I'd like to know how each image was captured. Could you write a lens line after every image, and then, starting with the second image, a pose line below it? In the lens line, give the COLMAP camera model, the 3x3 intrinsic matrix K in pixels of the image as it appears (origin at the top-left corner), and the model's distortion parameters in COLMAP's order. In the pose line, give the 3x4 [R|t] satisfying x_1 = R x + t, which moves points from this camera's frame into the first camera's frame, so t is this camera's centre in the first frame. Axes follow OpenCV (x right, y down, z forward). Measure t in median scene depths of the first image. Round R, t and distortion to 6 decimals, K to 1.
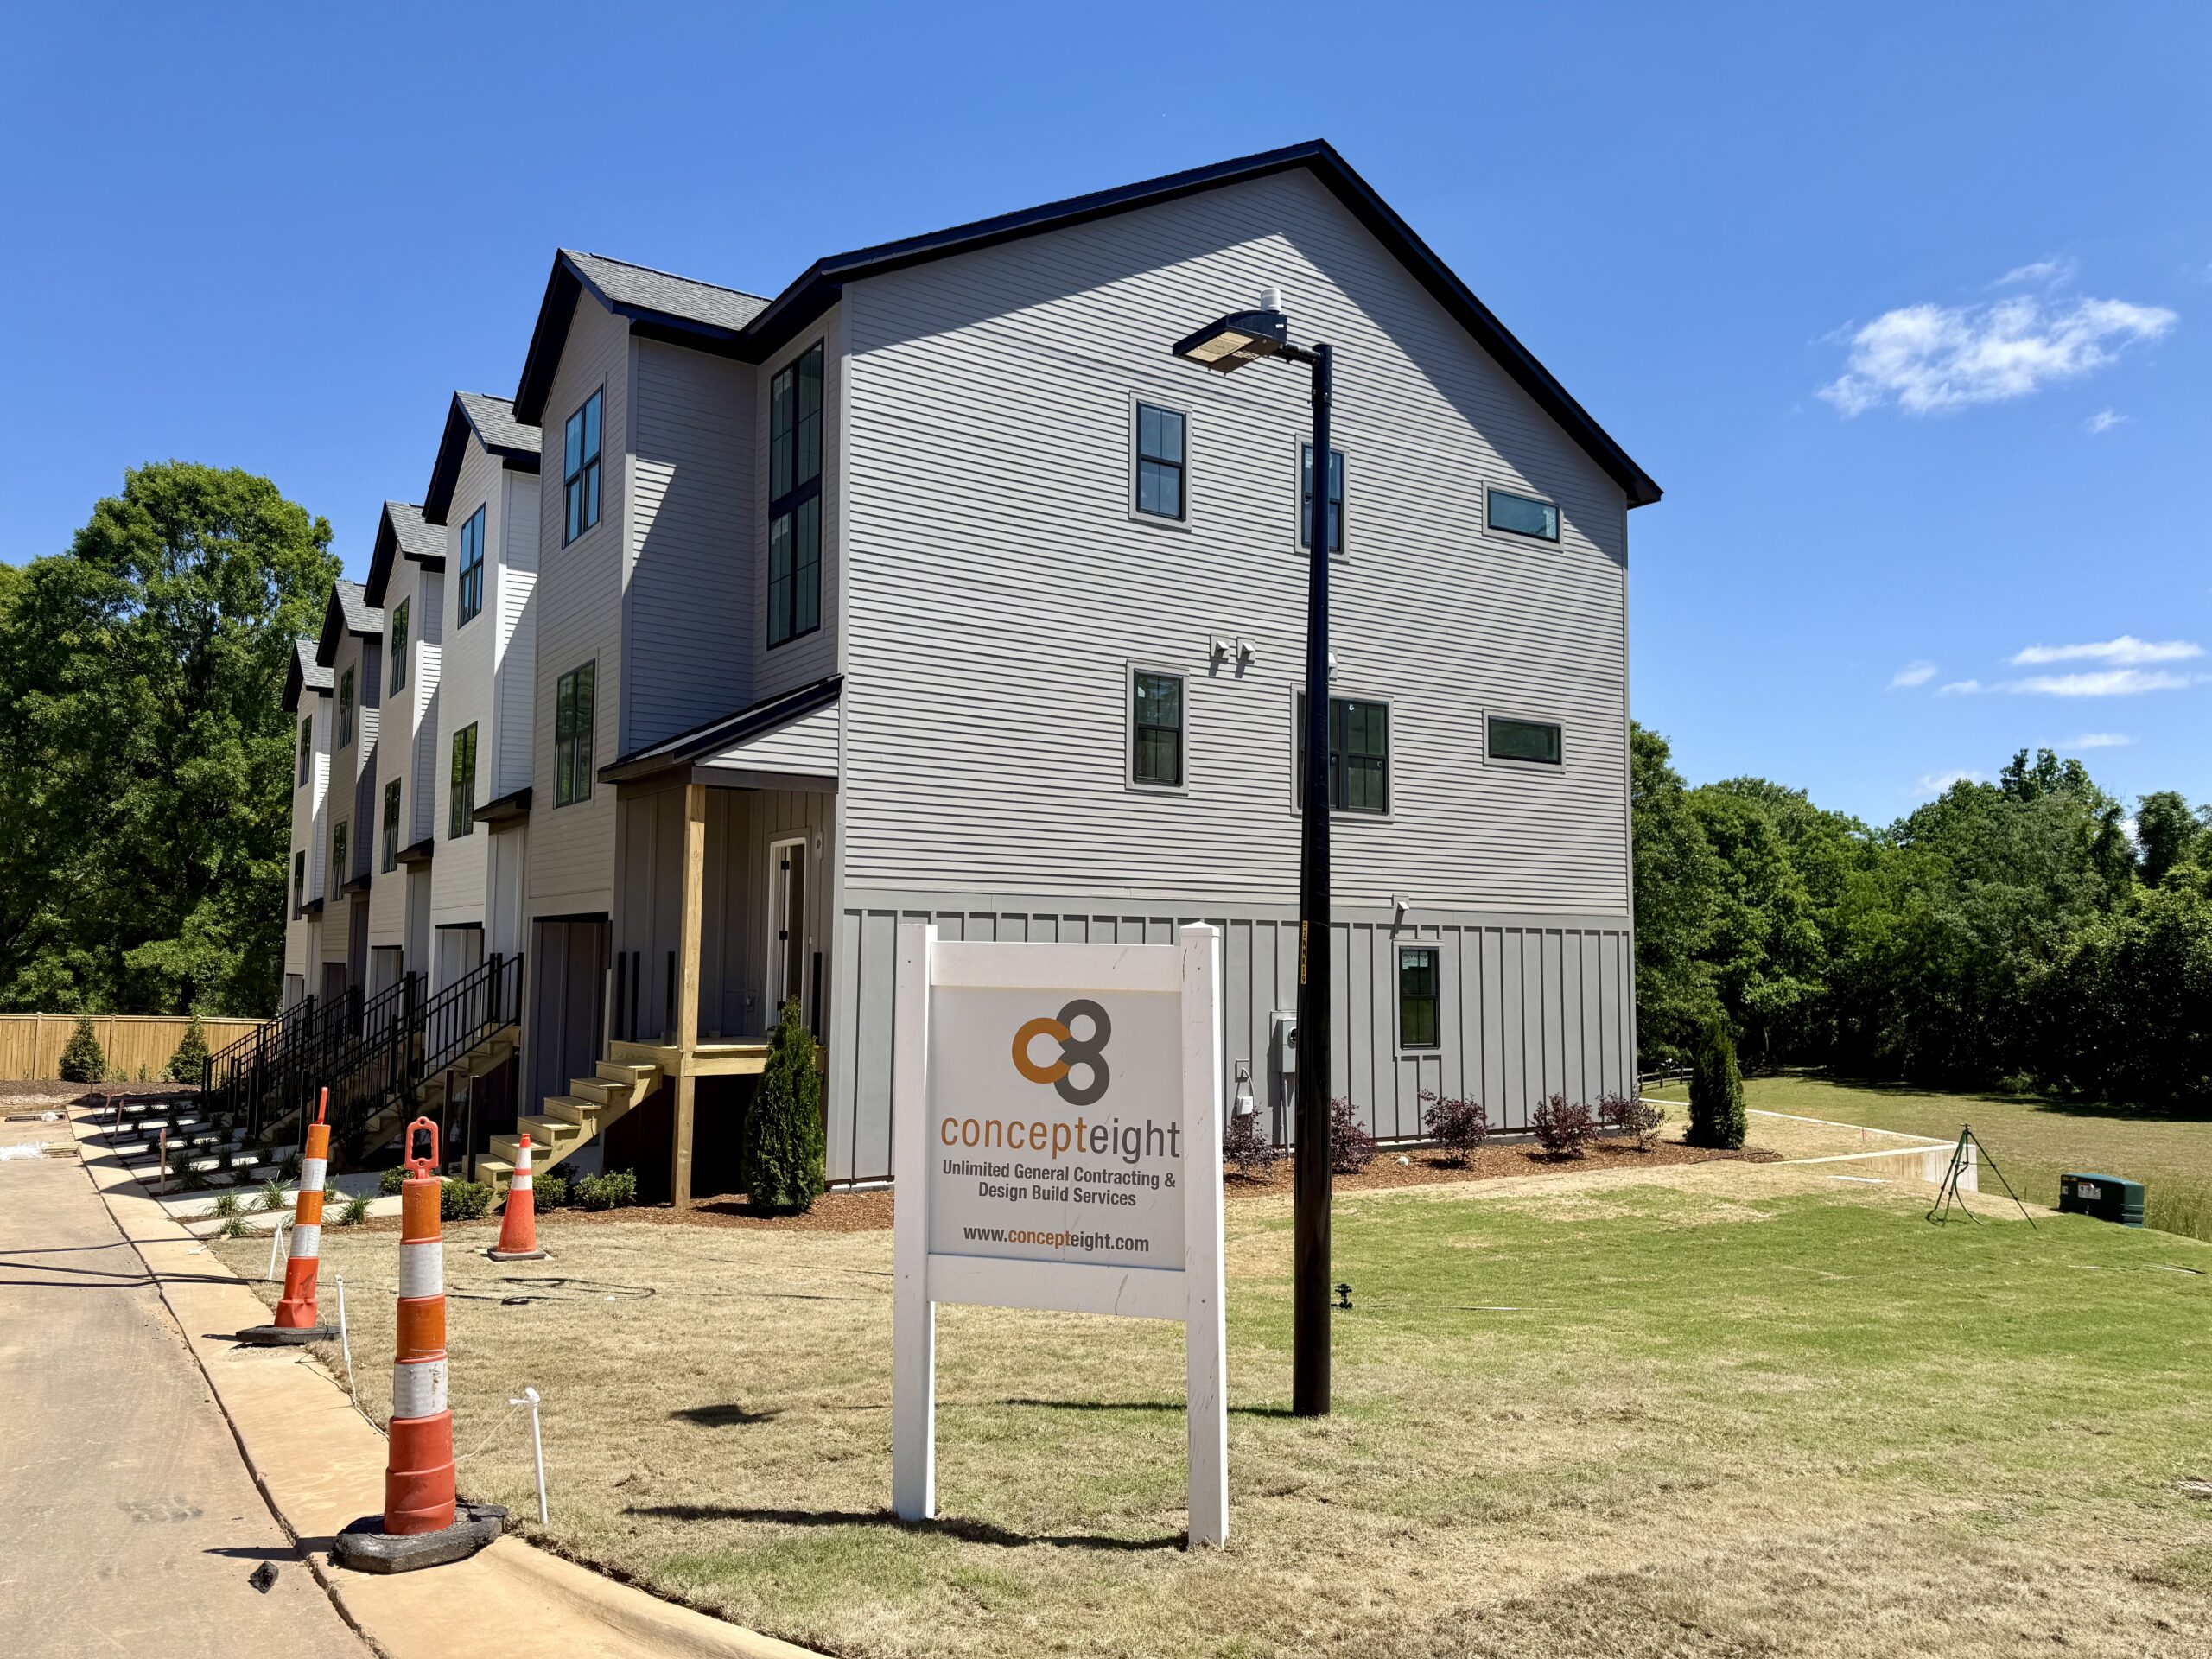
lens RADIAL K [[1553.8, 0, 1164.0], [0, 1553.8, 863.7], [0, 0, 1]] dist [0.034185, -0.052523]
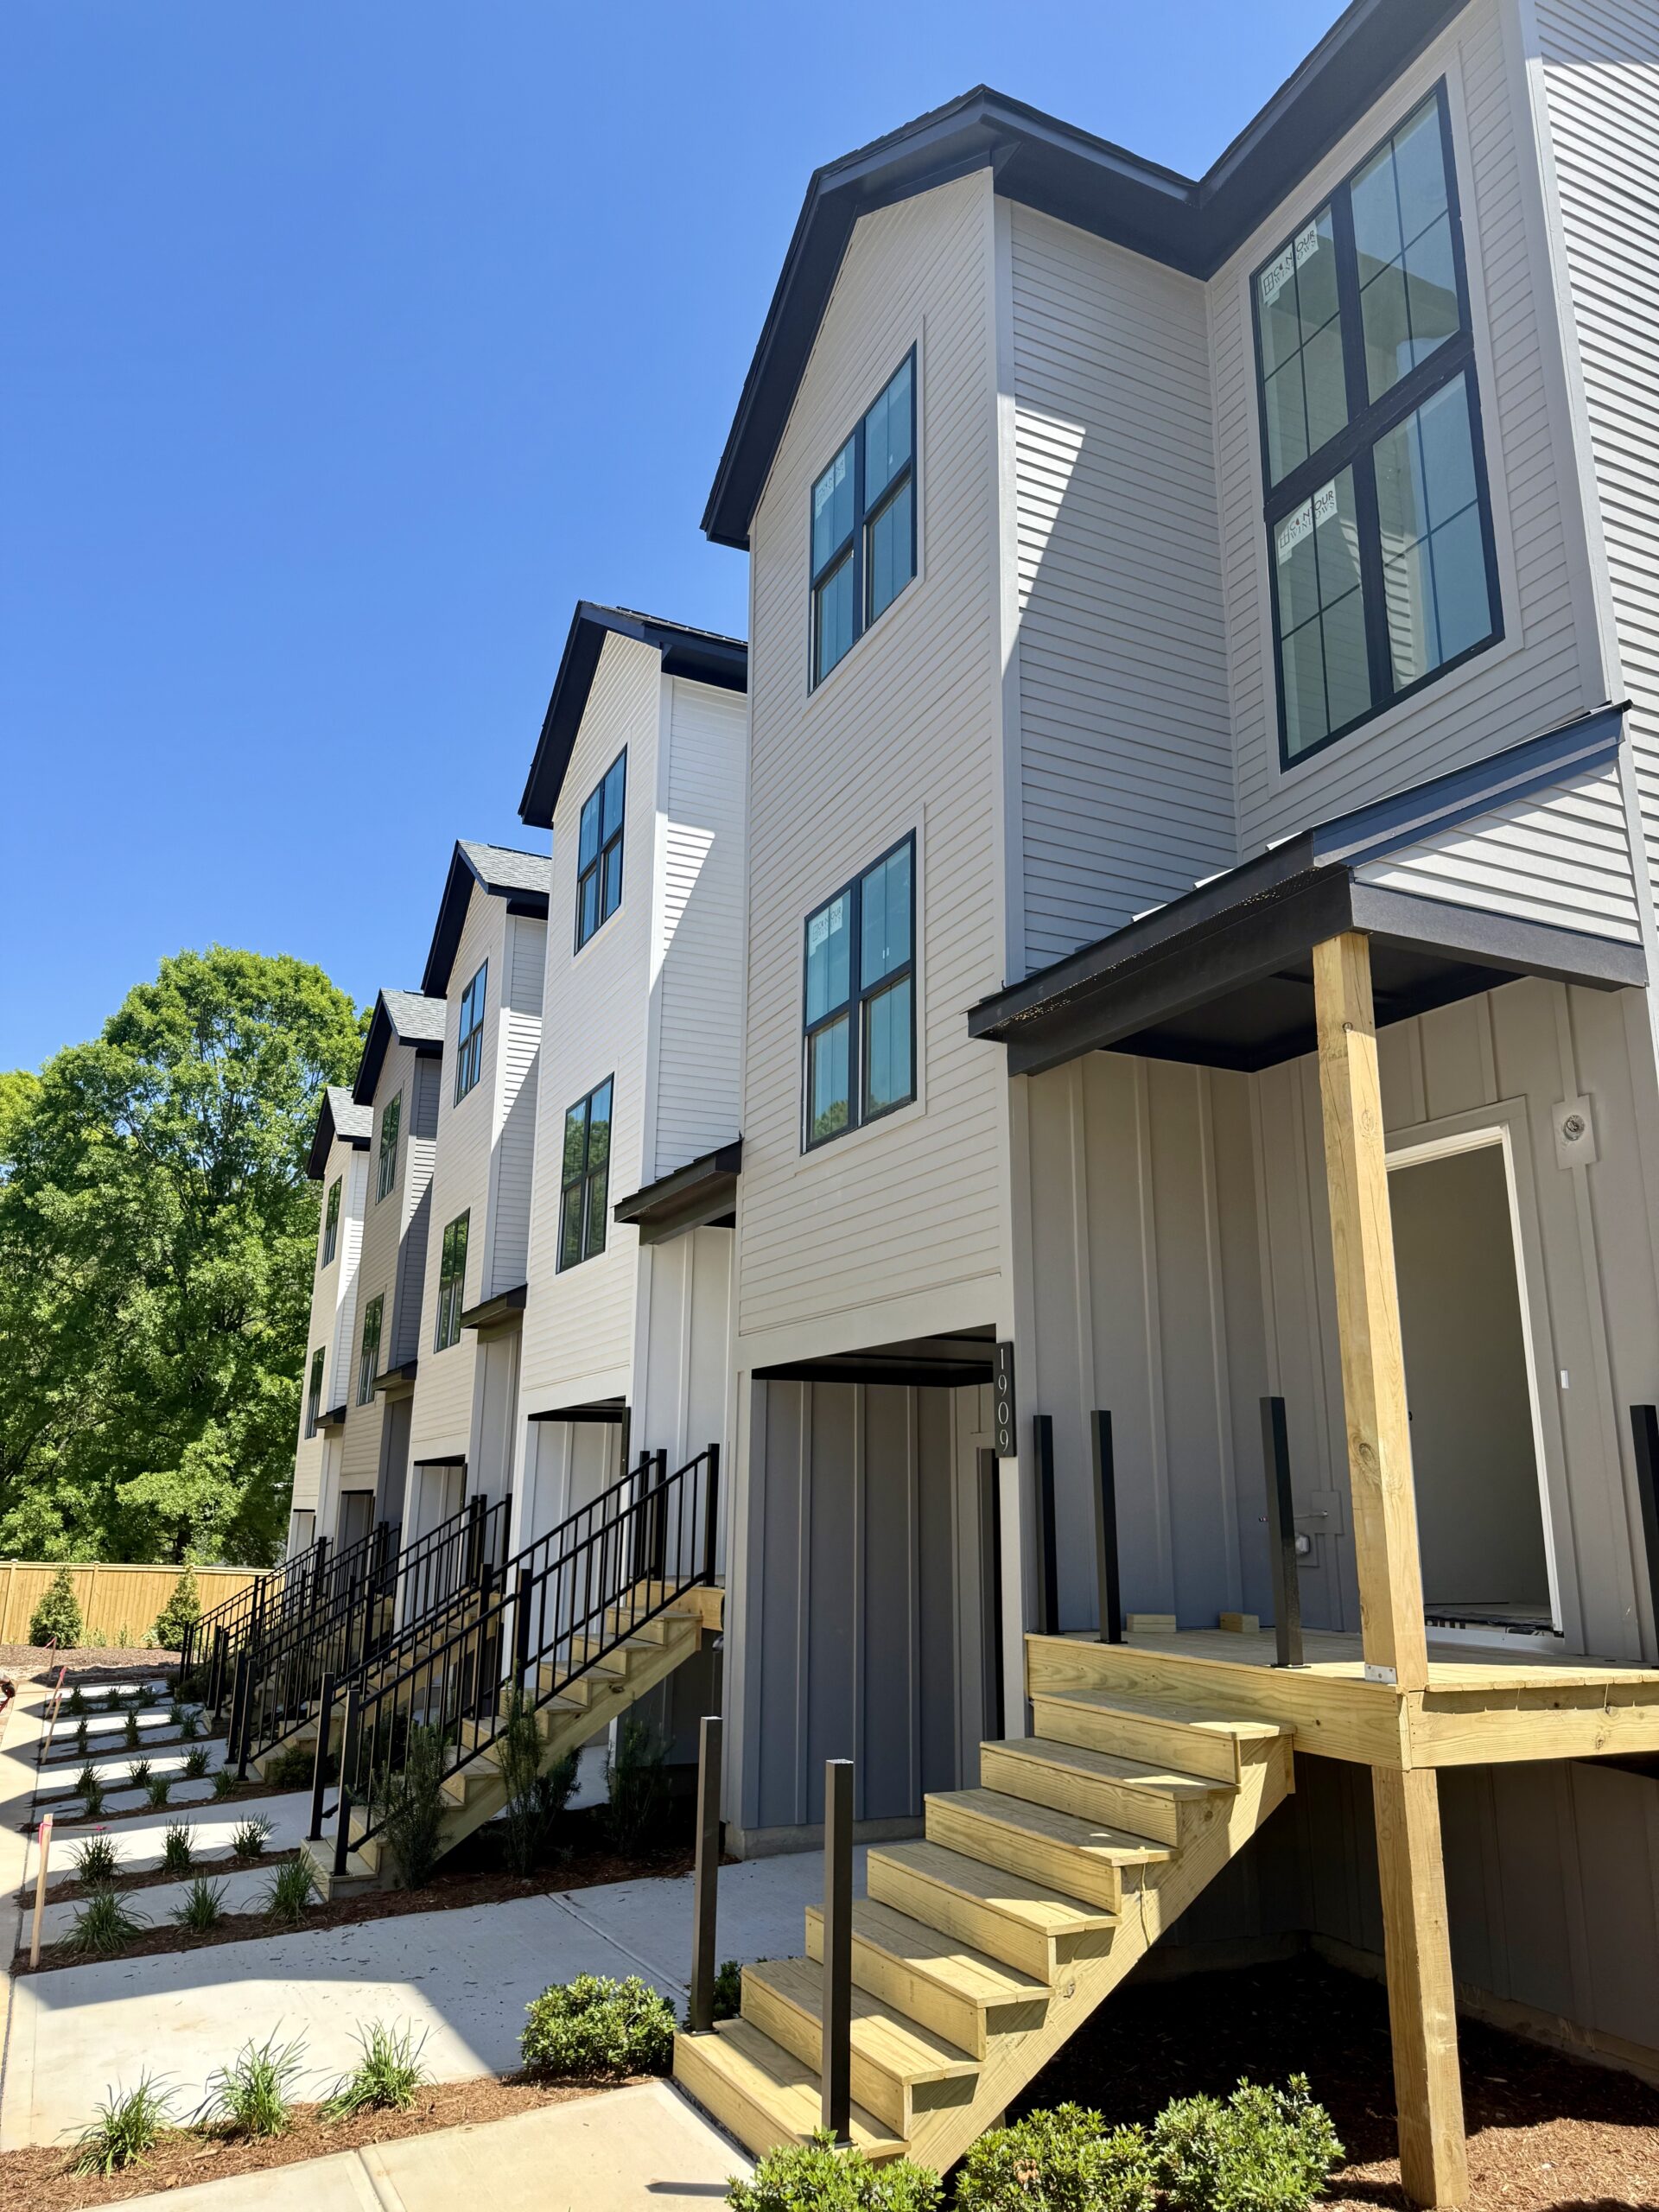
lens RADIAL K [[1553.8, 0, 829.5], [0, 1553.8, 1106.0], [0, 0, 1]] dist [0.034185, -0.052523]
pose [[0.982725, -0.044384, -0.179670, -0.134564], [0.009069, 0.981200, -0.192783, 0.022866], [0.184848, 0.187823, 0.964652, 0.233039]]
